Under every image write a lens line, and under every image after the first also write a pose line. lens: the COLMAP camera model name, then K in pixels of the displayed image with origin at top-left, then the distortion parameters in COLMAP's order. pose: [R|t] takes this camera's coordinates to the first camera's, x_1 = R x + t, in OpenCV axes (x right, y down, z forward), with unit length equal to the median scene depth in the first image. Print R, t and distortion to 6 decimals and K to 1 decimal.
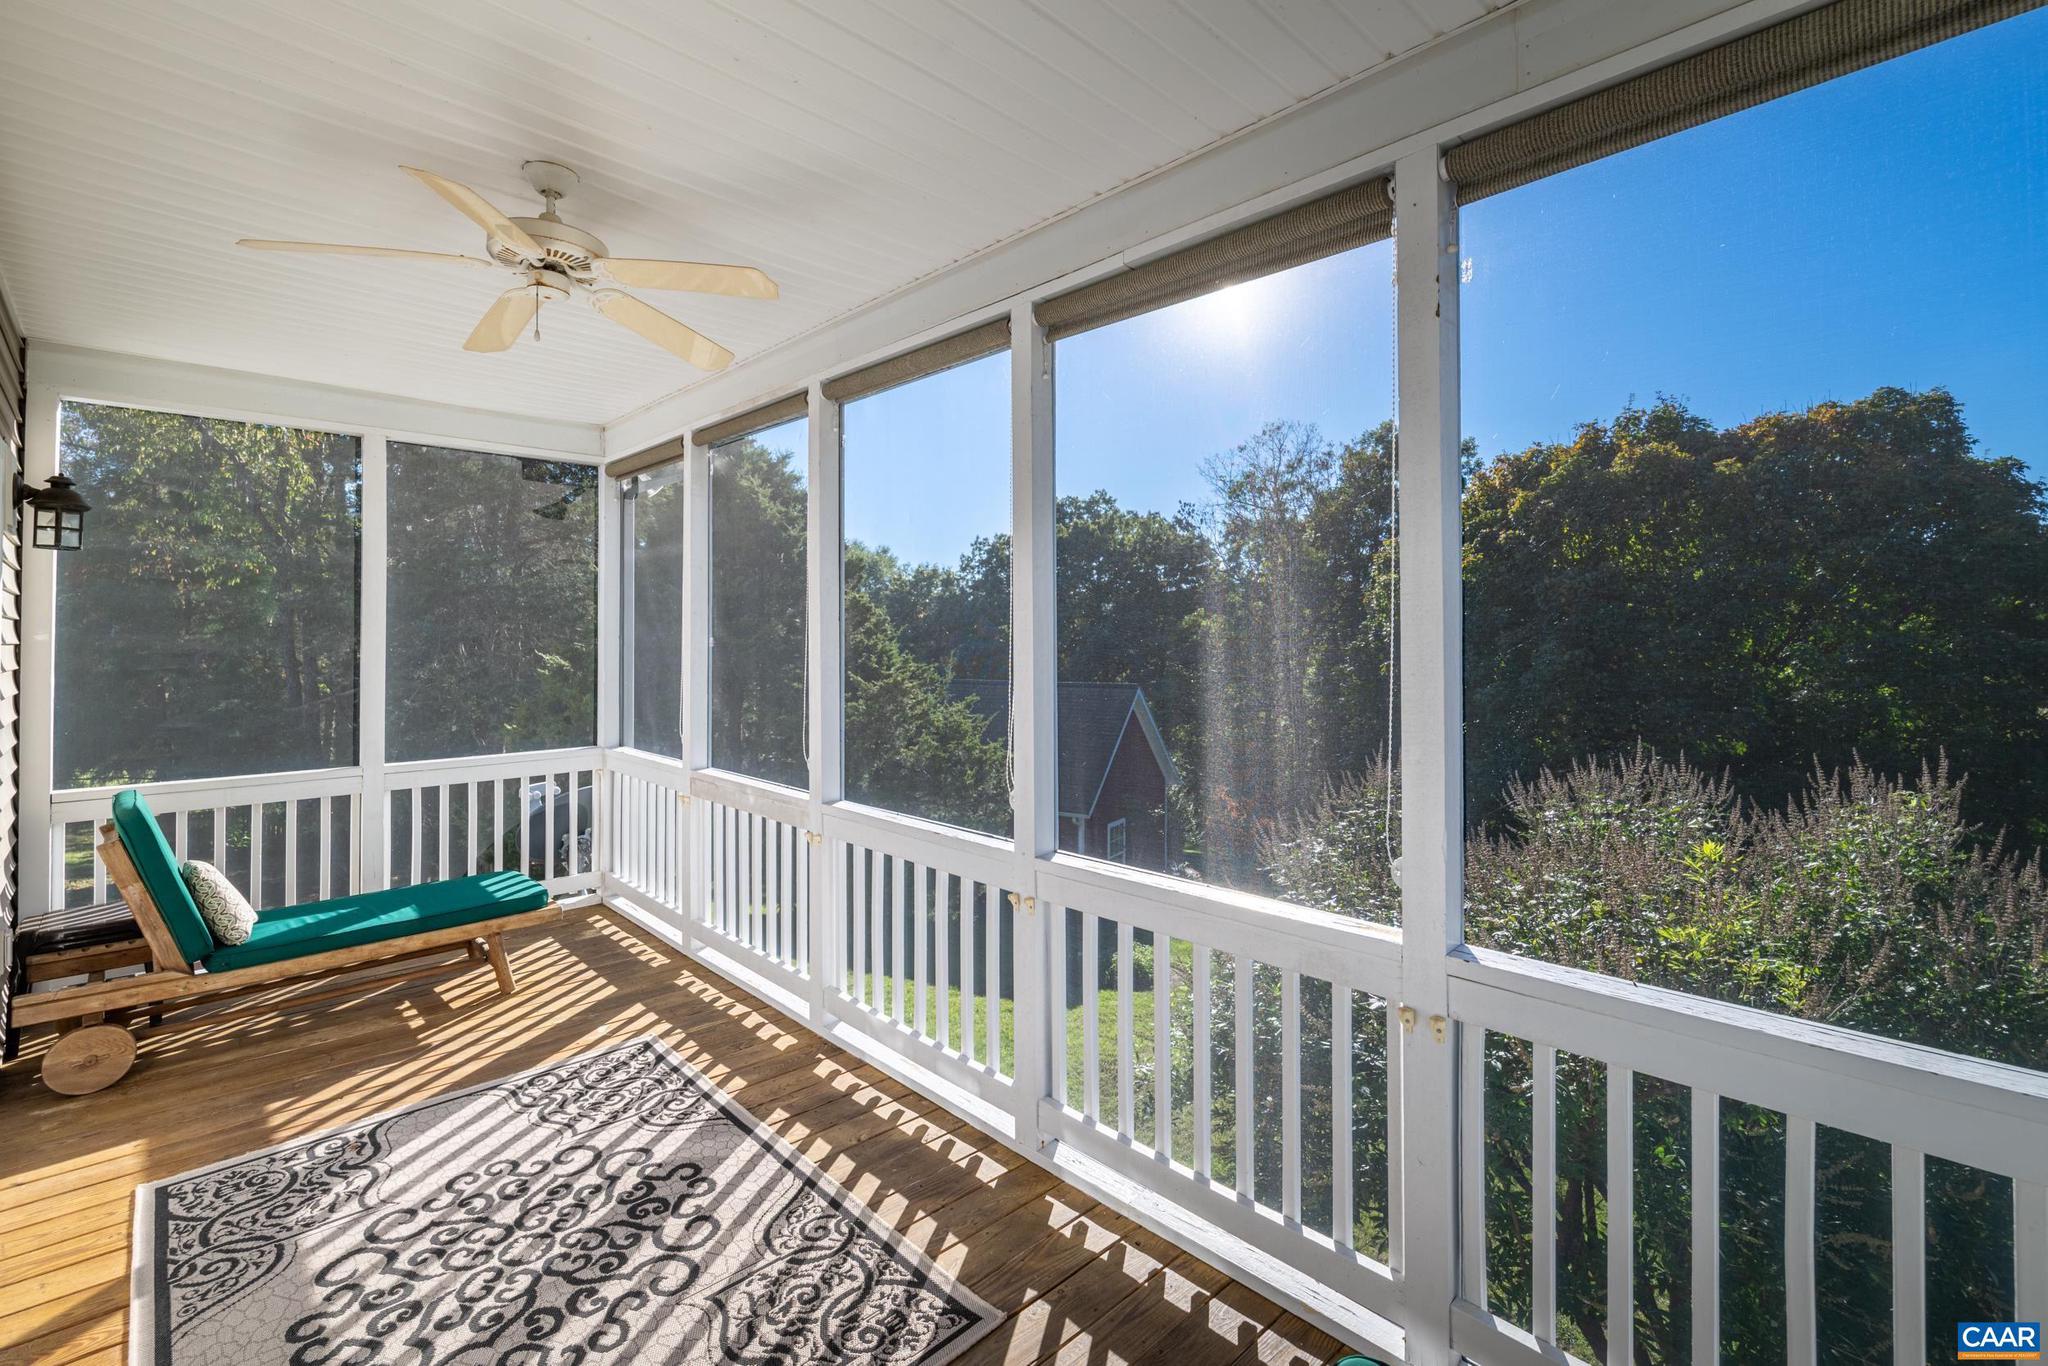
lens RADIAL K [[886.0, 0, 1027.6], [0, 886.0, 651.5], [0, 0, 1]] dist [0.023640, -0.001790]
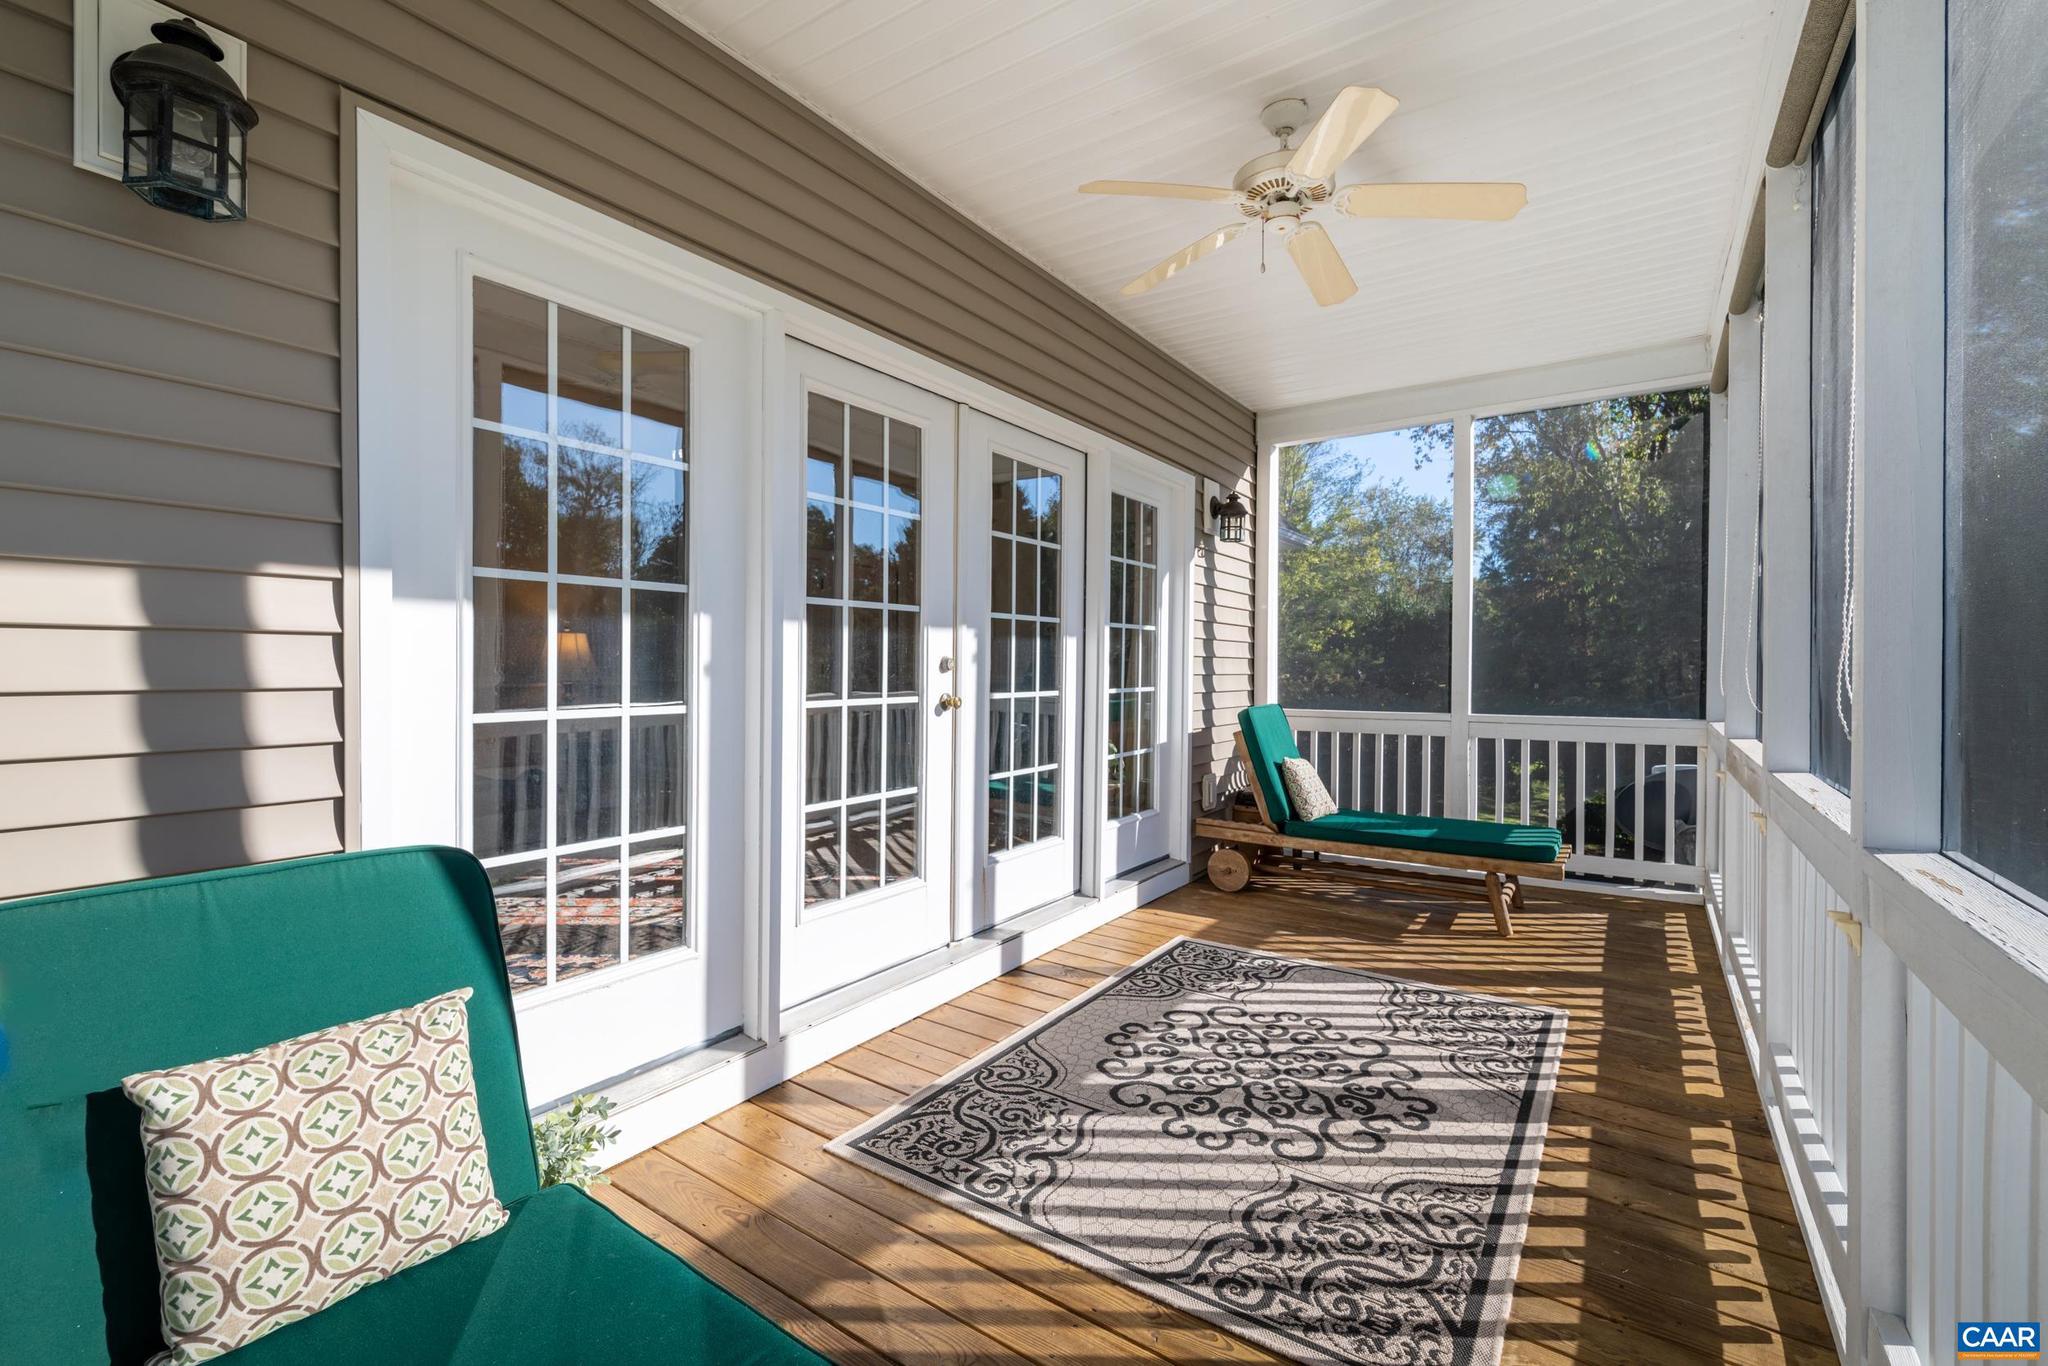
lens RADIAL K [[886.0, 0, 1023.0], [0, 886.0, 671.8], [0, 0, 1]] dist [0.023640, -0.001790]
pose [[0.223973, 0.007125, -0.974569, 0.424018], [-0.007454, 0.999957, 0.005597, 0.134374], [0.974567, 0.006011, 0.224016, 0.398202]]
